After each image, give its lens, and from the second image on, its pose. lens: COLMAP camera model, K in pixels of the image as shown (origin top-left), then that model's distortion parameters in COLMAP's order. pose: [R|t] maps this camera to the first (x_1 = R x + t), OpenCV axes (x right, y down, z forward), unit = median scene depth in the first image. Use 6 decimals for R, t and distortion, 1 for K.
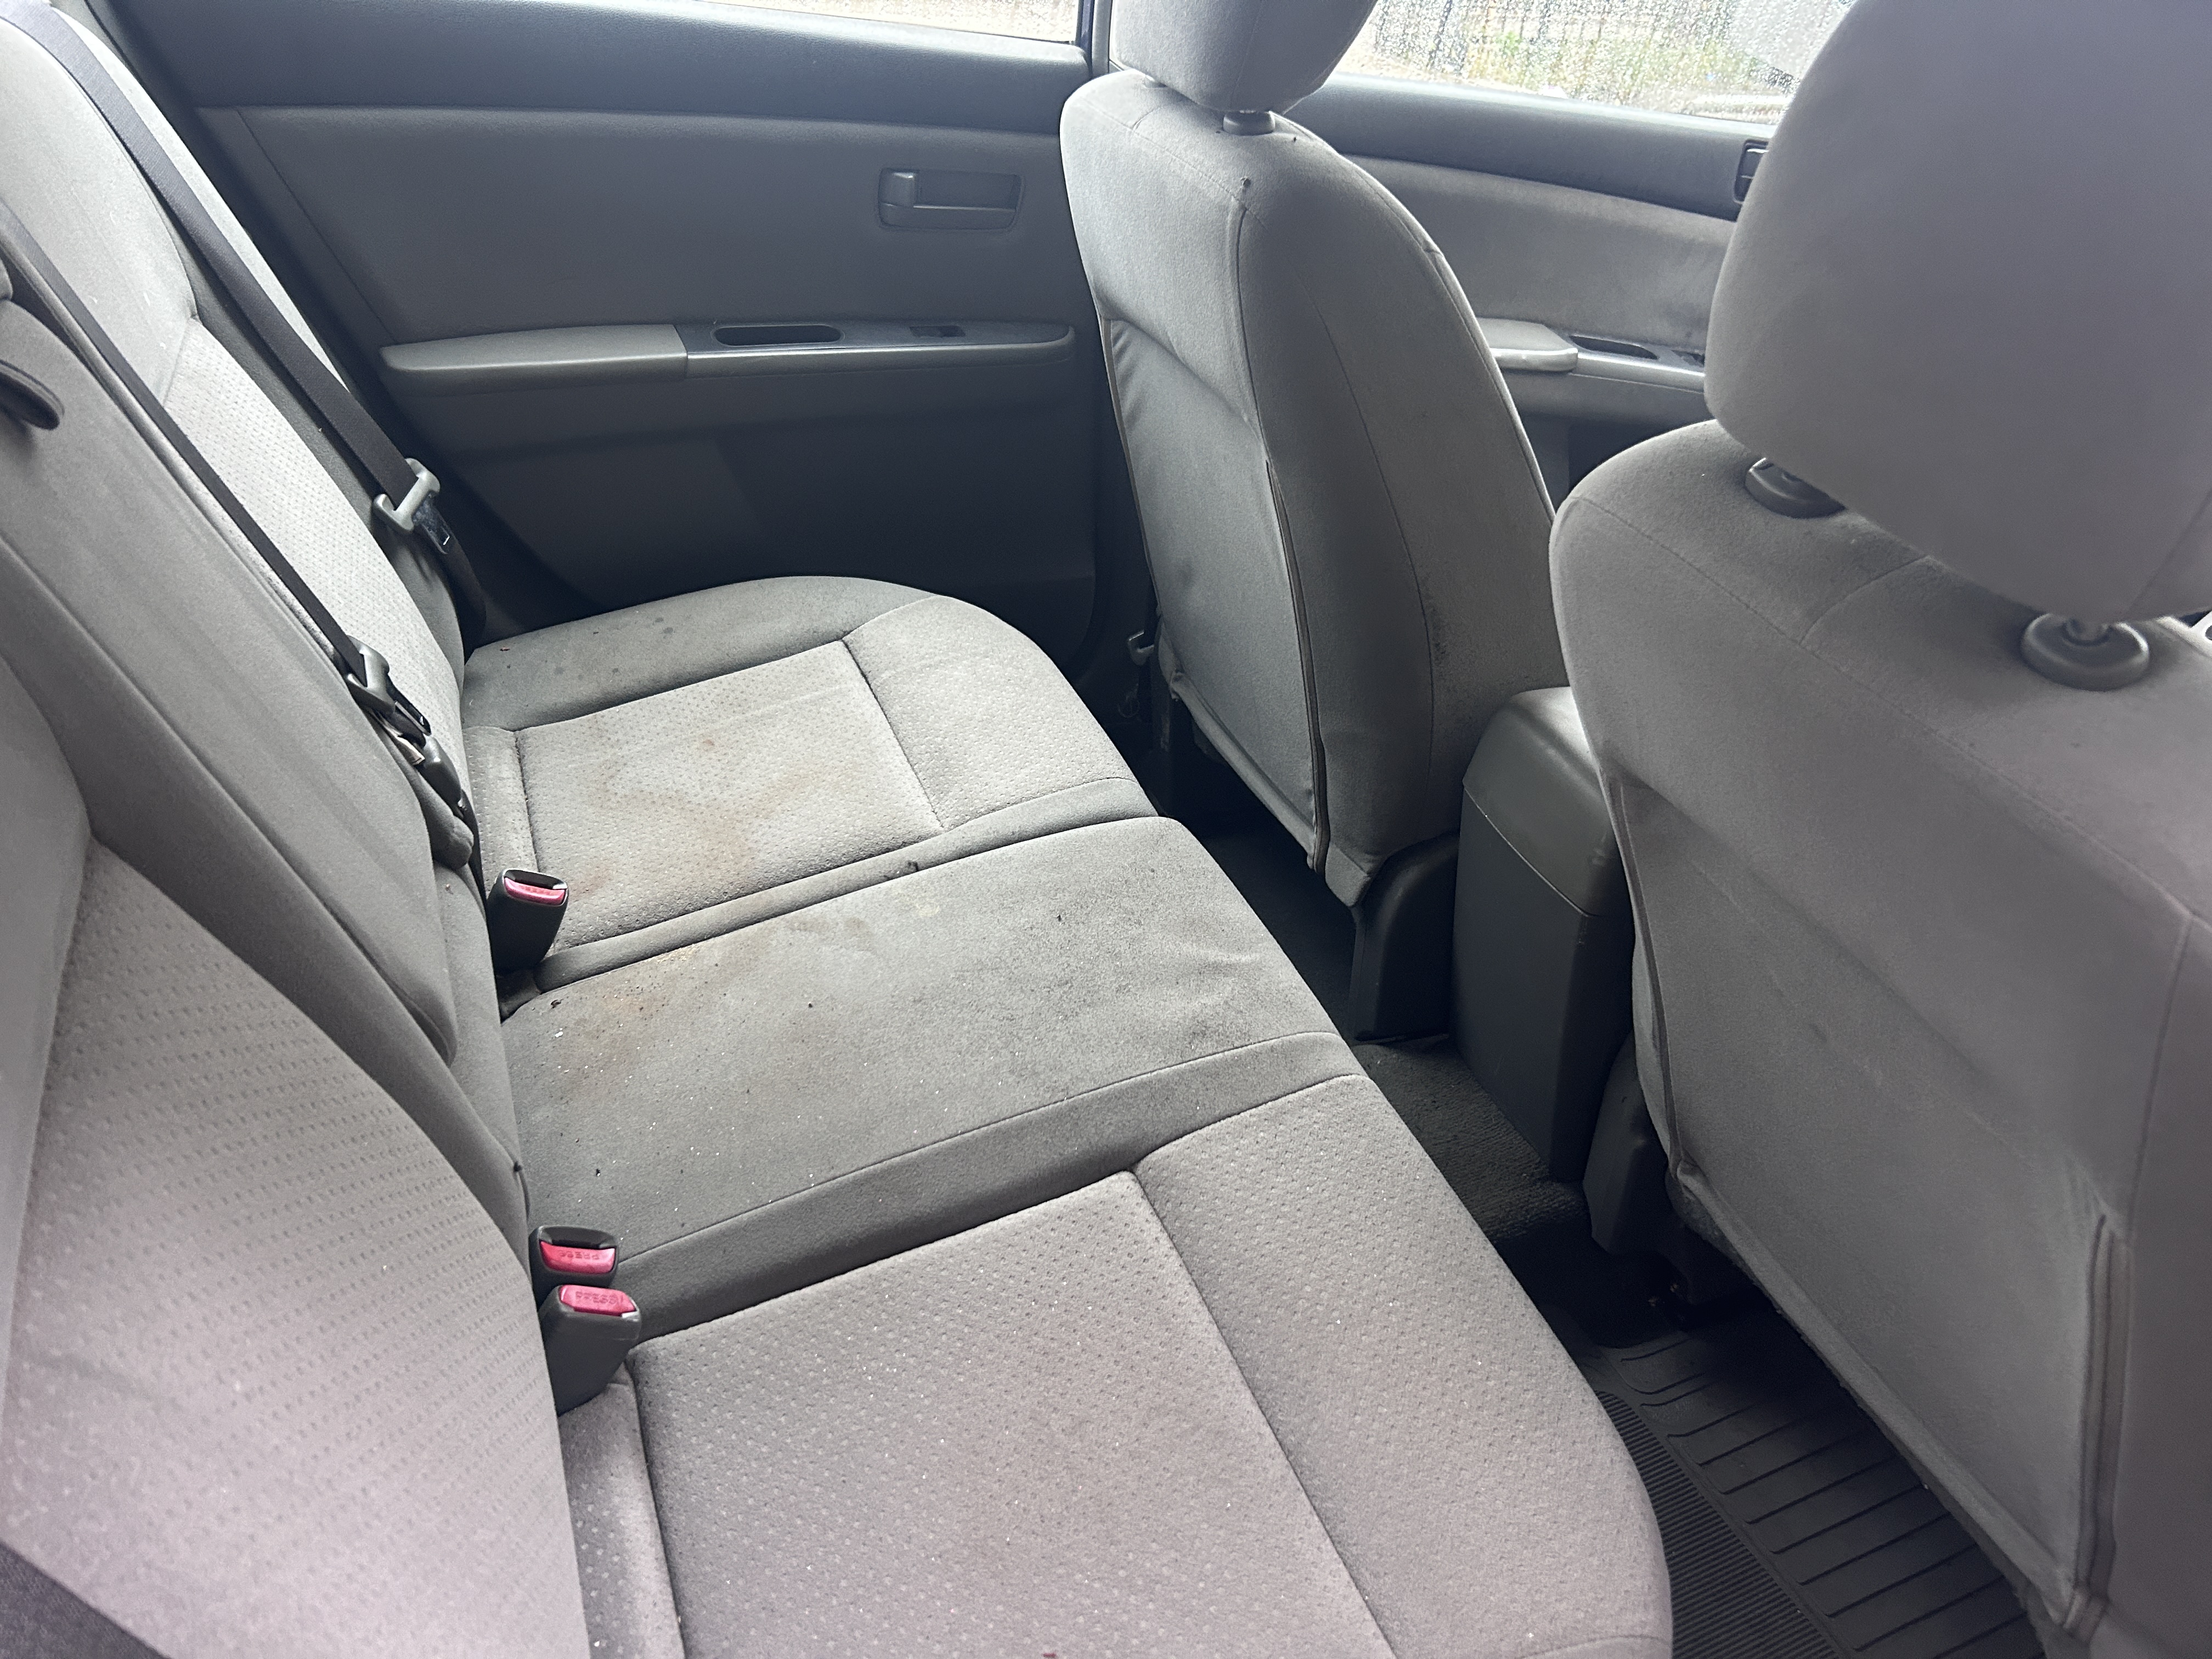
lens RADIAL K [[1650.8, 0, 1106.0], [0, 1650.8, 829.5], [0, 0, 1]] dist [0.001244, -0.026997]
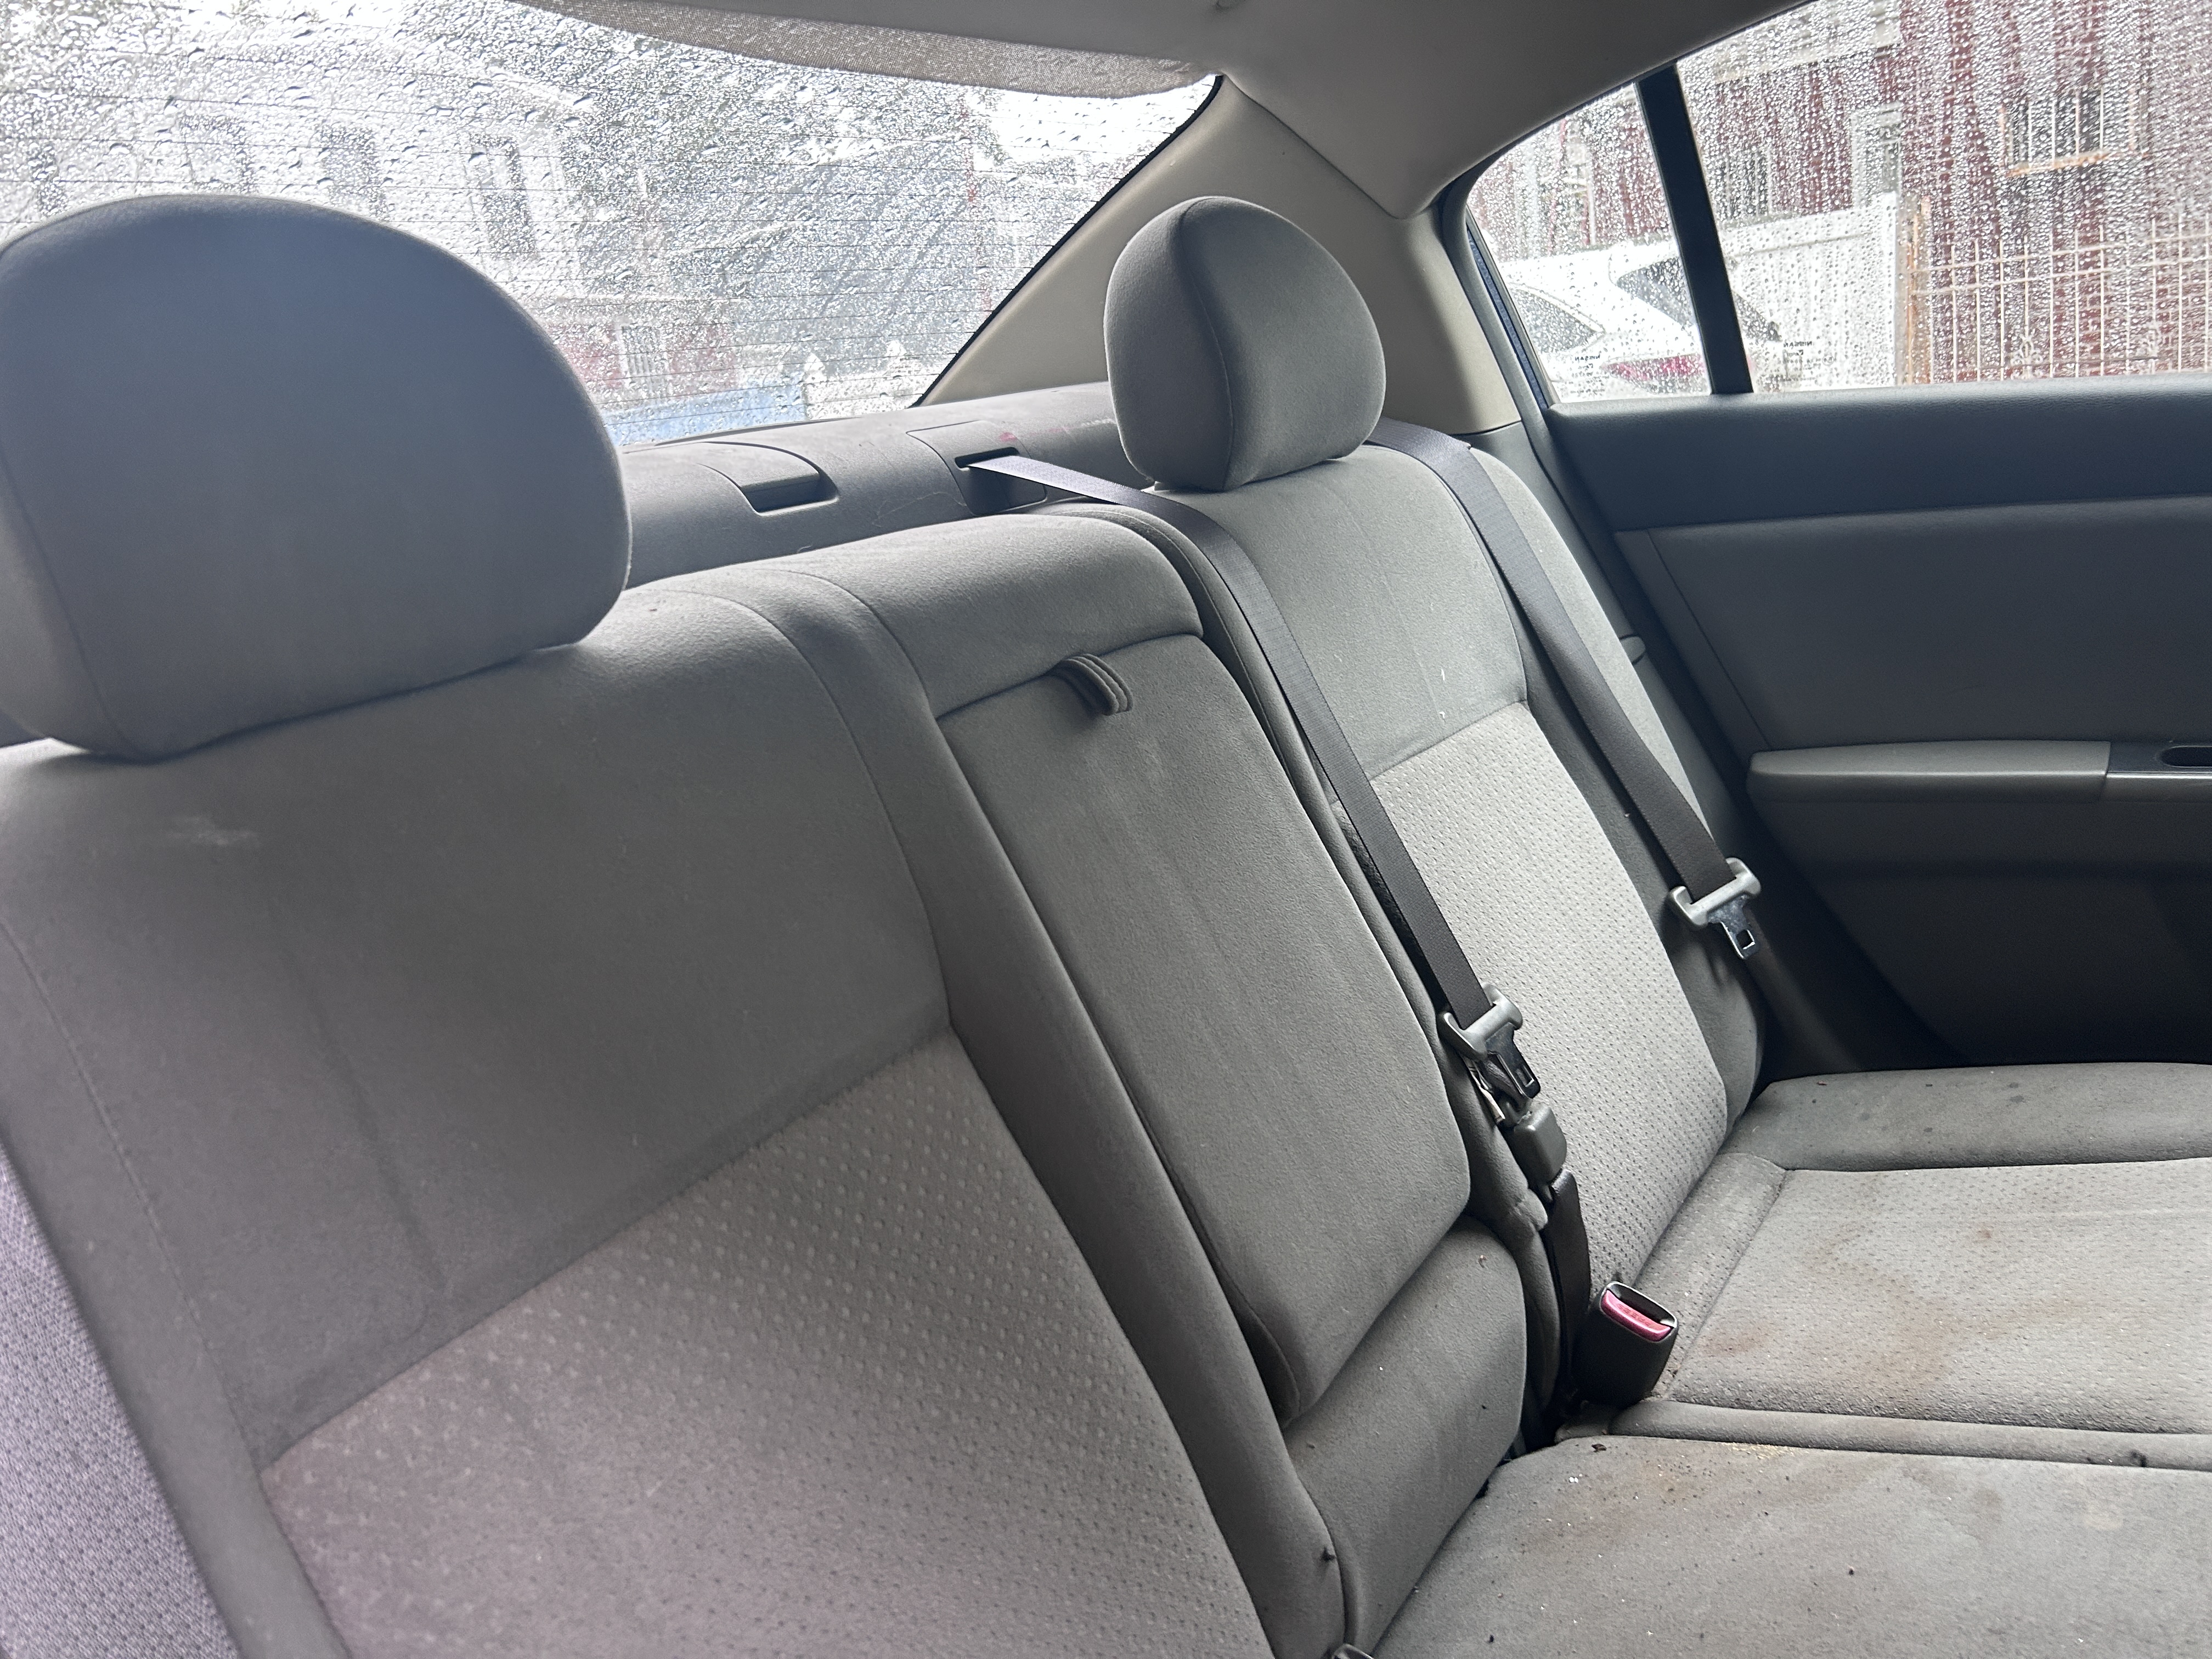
lens RADIAL K [[1650.8, 0, 1106.0], [0, 1650.8, 829.5], [0, 0, 1]] dist [0.001244, -0.026997]
pose [[0.521609, 0.045159, -0.851989, 0.214714], [-0.303332, 0.943171, -0.135716, -0.001773], [0.797442, 0.329226, 0.505664, 0.241913]]
